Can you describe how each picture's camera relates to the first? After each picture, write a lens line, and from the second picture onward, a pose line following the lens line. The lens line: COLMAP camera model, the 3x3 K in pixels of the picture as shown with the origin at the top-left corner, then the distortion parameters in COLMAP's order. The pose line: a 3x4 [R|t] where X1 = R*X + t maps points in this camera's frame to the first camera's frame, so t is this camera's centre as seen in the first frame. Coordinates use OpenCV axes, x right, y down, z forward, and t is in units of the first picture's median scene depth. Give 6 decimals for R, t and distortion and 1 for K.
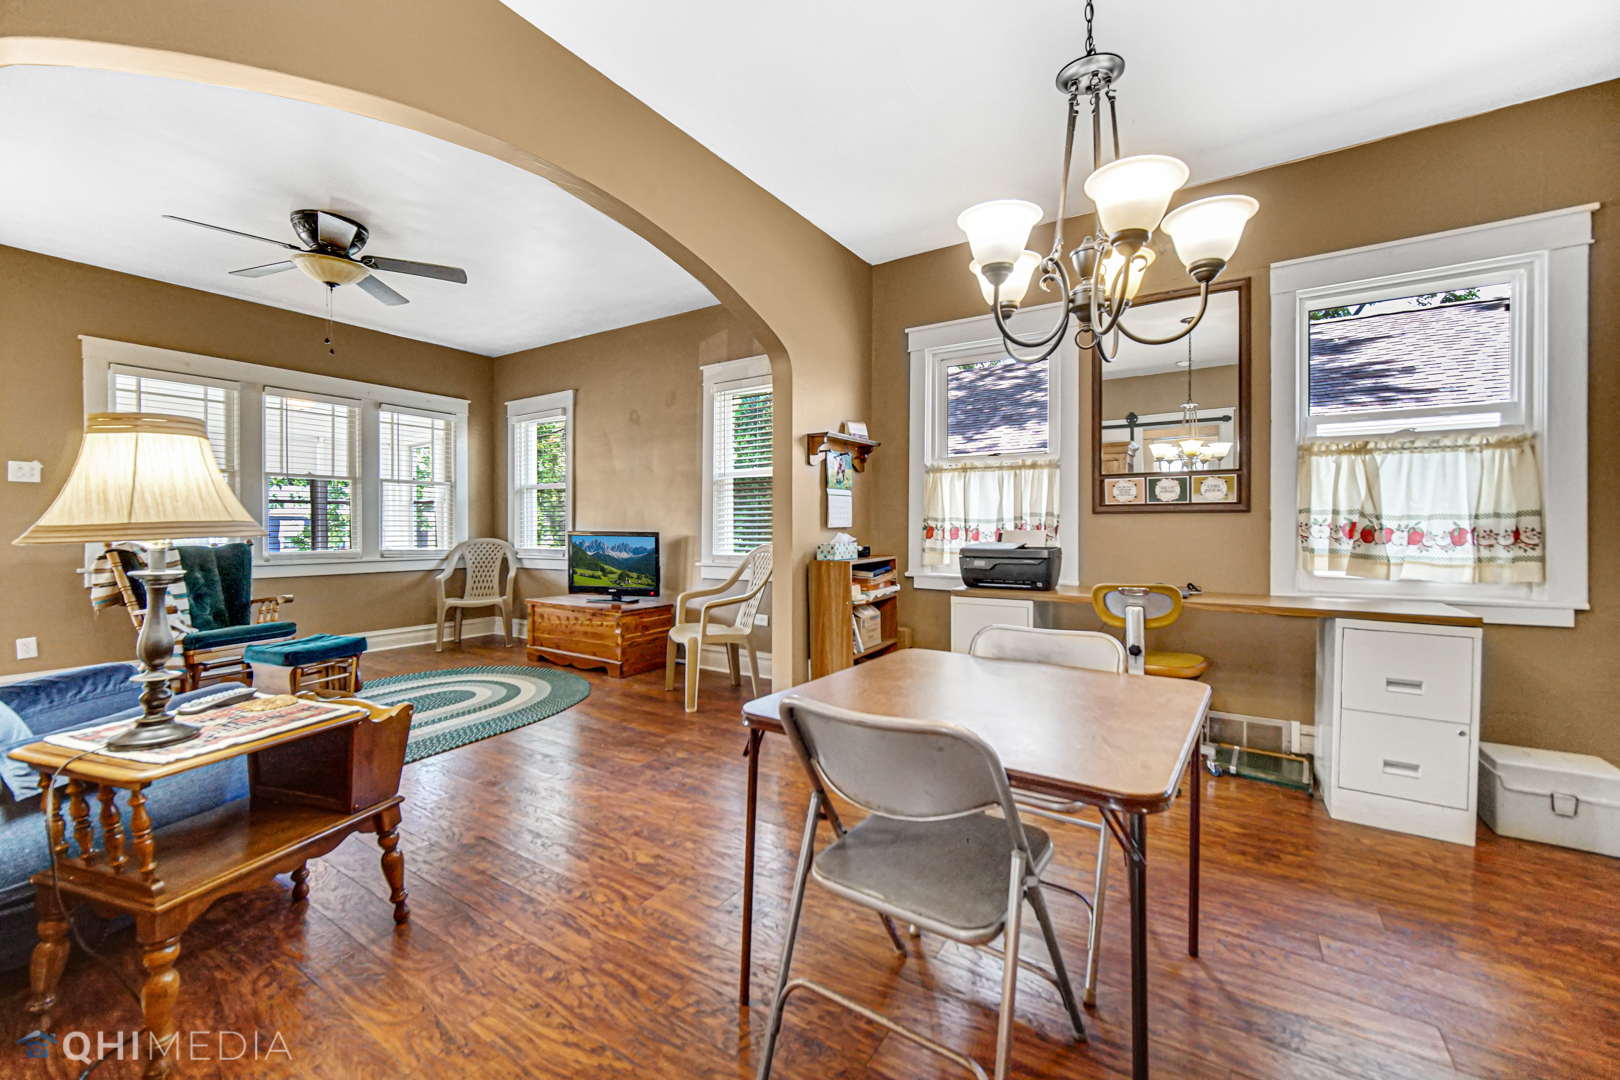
lens RADIAL K [[634.2, 0, 806.1], [0, 634.2, 532.3], [0, 0, 1]] dist [0.000152, 0.000002]
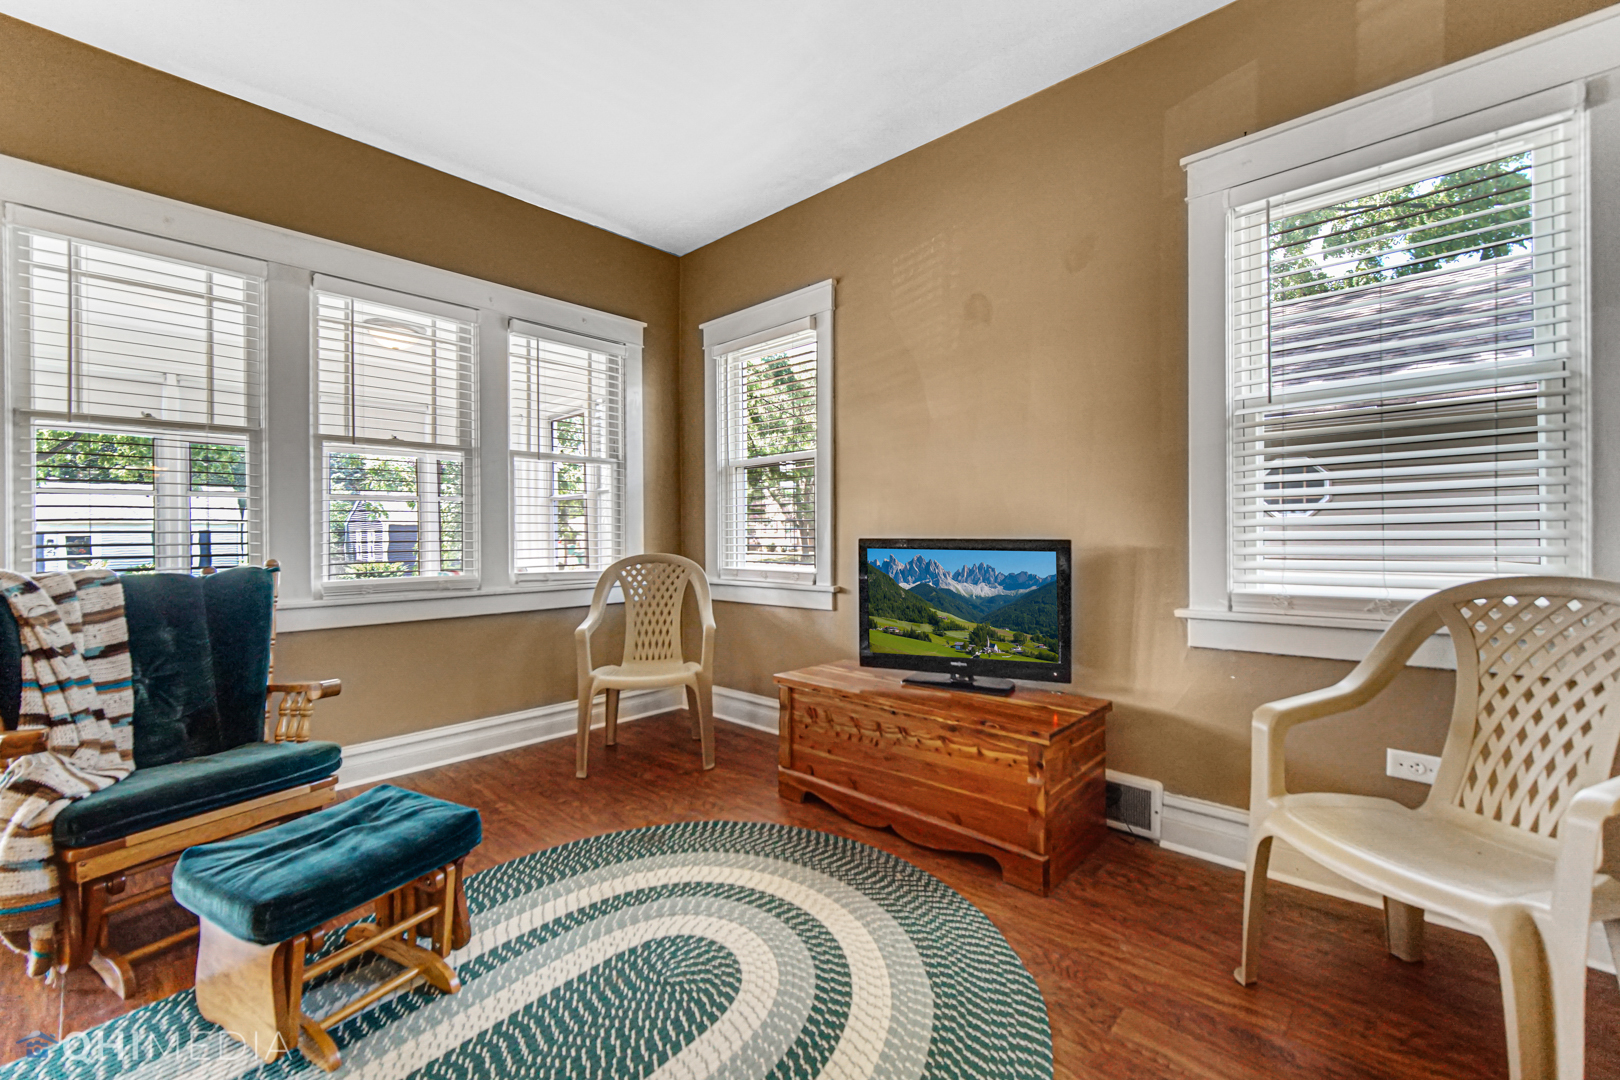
lens RADIAL K [[663.5, 0, 798.8], [0, 663.5, 545.4], [0, 0, 1]] dist [-0.000124, 0.000149]
pose [[0.983821, -0.006071, -0.179052, -0.332789], [0.005974, 0.999982, -0.001084, 0.002515], [0.179055, -0.000003, 0.983839, 0.494428]]
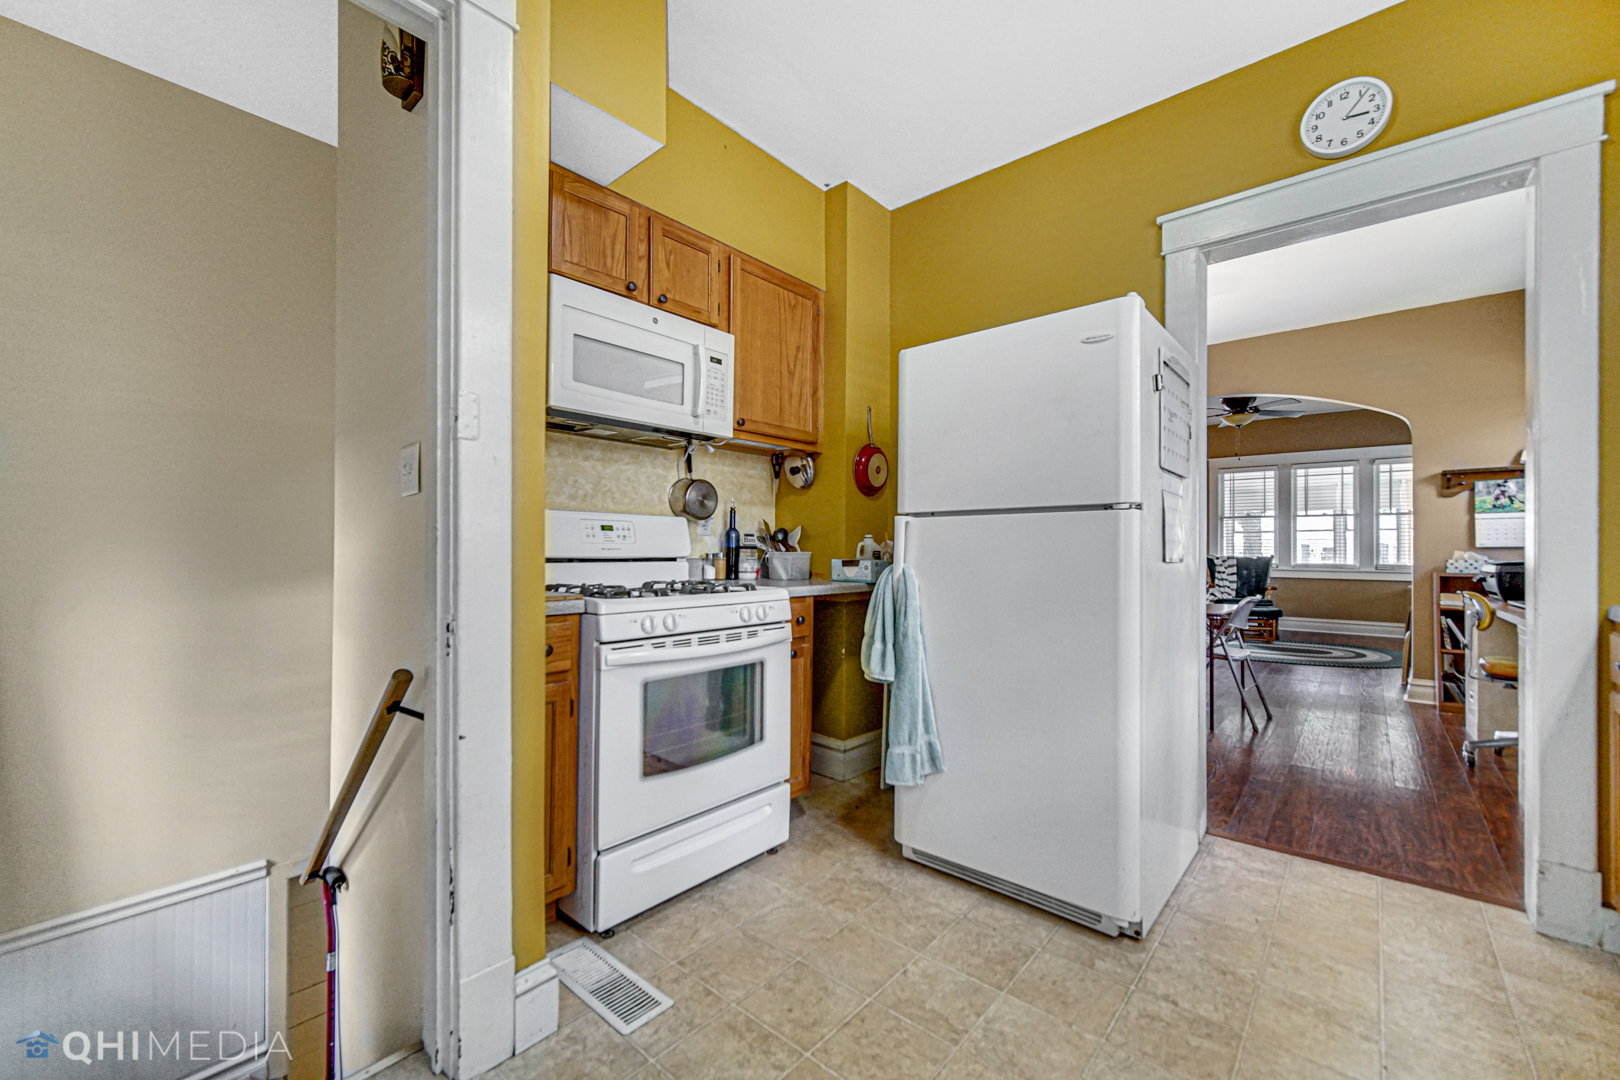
lens RADIAL K [[663.5, 0, 798.8], [0, 663.5, 545.4], [0, 0, 1]] dist [-0.000124, 0.000149]
pose [[-0.140614, -0.004295, -0.990055, 1.026694], [-0.013194, 0.999910, -0.002463, 0.006809], [0.989977, 0.012716, -0.140658, -0.052415]]
